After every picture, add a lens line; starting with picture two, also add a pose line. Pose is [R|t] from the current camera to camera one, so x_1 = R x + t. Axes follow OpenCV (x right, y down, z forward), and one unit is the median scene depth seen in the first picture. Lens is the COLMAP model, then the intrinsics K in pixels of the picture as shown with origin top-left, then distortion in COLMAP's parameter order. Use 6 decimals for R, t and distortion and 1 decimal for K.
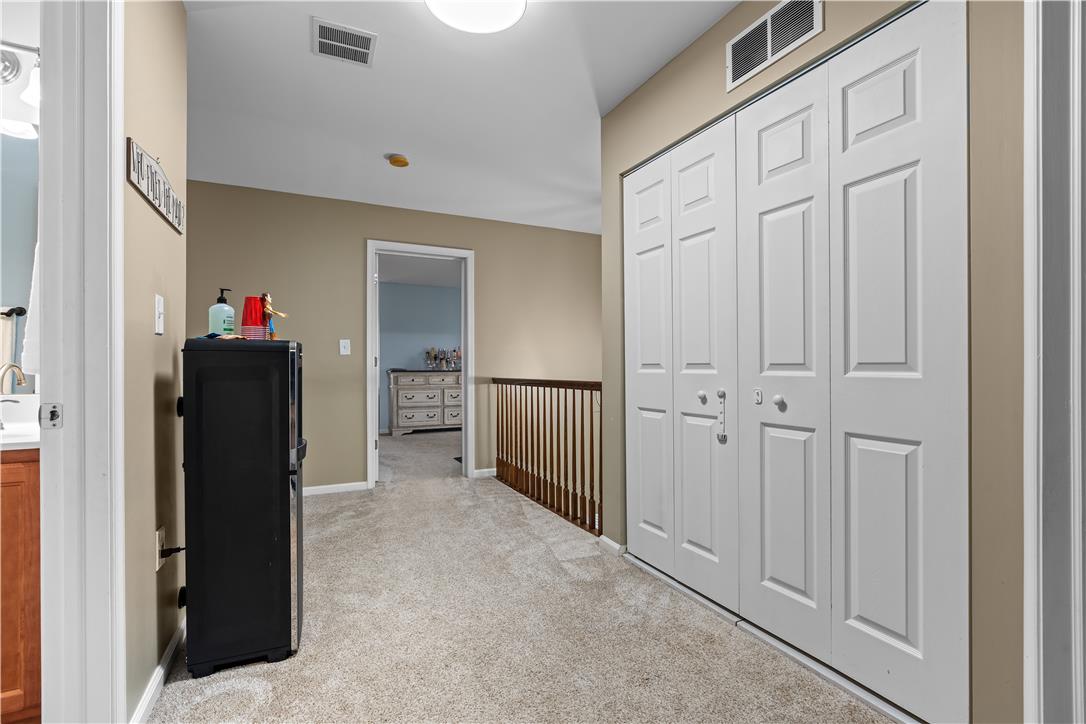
lens RADIAL K [[488.9, 0, 540.1], [0, 488.9, 365.3], [0, 0, 1]] dist [-0.004566, -0.000450]
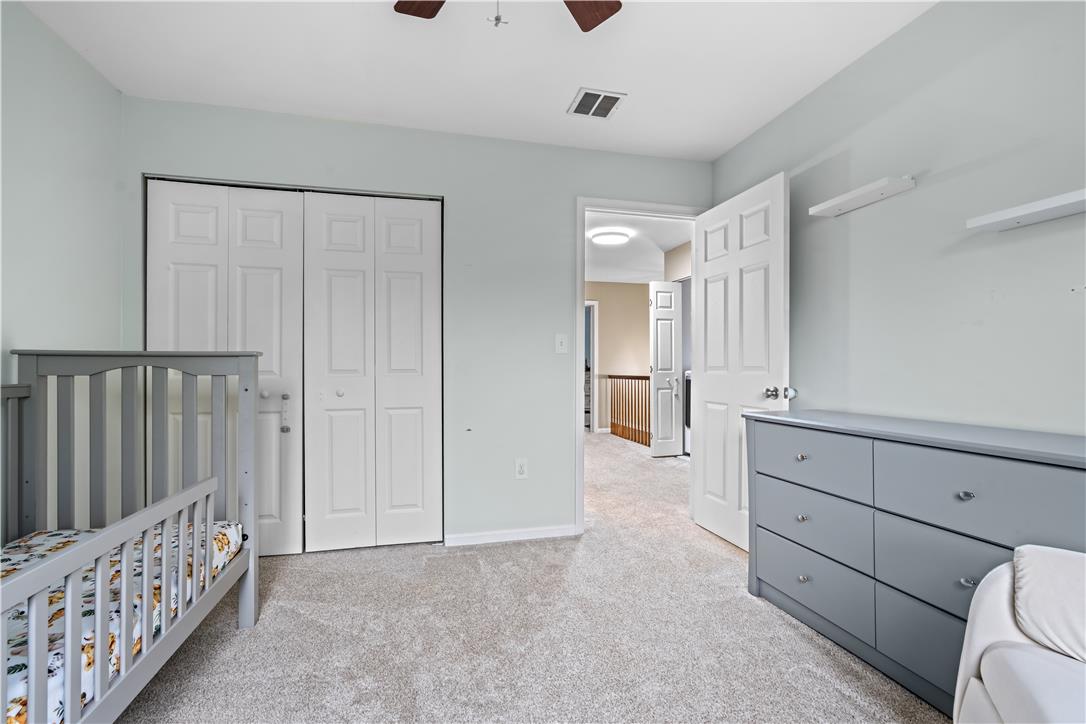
lens RADIAL K [[488.9, 0, 543.7], [0, 488.9, 361.6], [0, 0, 1]] dist [-0.004566, -0.000450]
pose [[0.974963, 0.000963, -0.222367, 0.060977], [-0.001218, 0.999999, -0.001012, -0.018938], [0.222366, 0.001258, 0.974963, -0.714812]]
